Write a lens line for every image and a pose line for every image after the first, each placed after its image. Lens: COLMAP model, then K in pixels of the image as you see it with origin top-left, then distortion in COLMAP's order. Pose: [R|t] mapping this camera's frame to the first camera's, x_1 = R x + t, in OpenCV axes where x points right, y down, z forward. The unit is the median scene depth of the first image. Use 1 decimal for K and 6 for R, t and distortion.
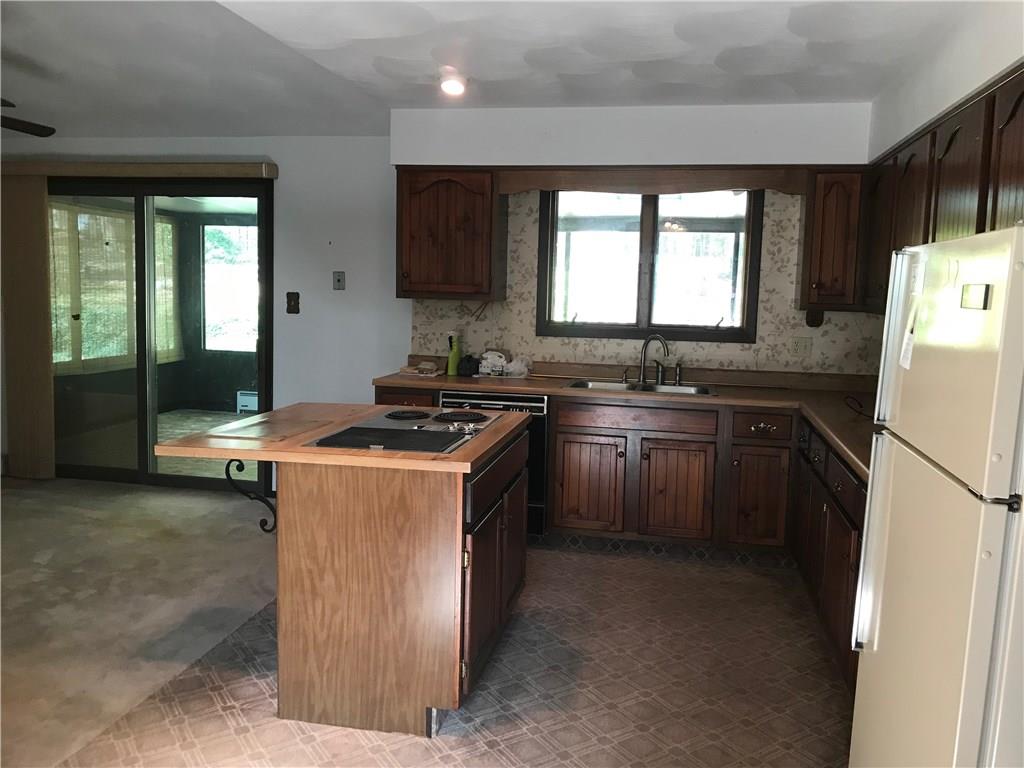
lens RADIAL K [[831.4, 0, 512.0], [0, 831.4, 384.0], [0, 0, 1]] dist [0.001697, 0.002083]
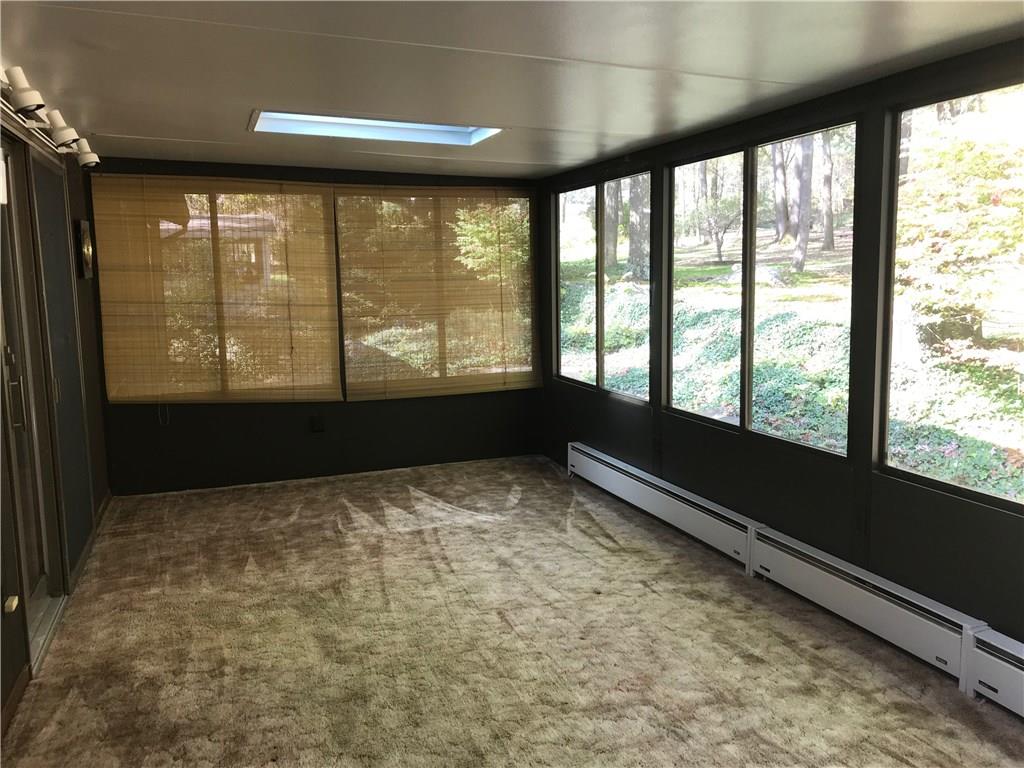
lens RADIAL K [[831.4, 0, 512.0], [0, 831.4, 384.0], [0, 0, 1]] dist [0.001697, 0.002083]
pose [[0.561873, 0.059383, -0.825089, 0.281615], [-0.064272, 0.997539, 0.028026, -0.081511], [0.824723, 0.037283, 0.564307, 0.911974]]
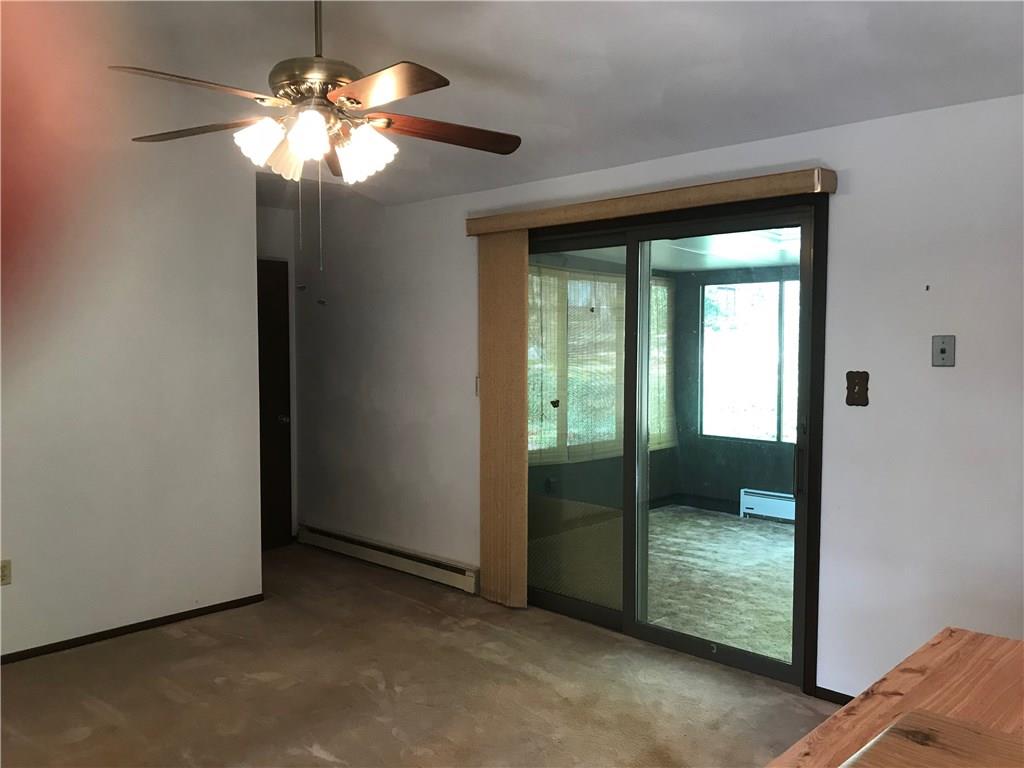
lens RADIAL K [[831.4, 0, 512.0], [0, 831.4, 384.0], [0, 0, 1]] dist [0.001697, 0.002083]
pose [[0.845945, -0.009078, -0.533193, -0.138220], [-0.032592, 0.997106, -0.068686, -0.045959], [0.532274, 0.075483, 0.843200, 0.312254]]
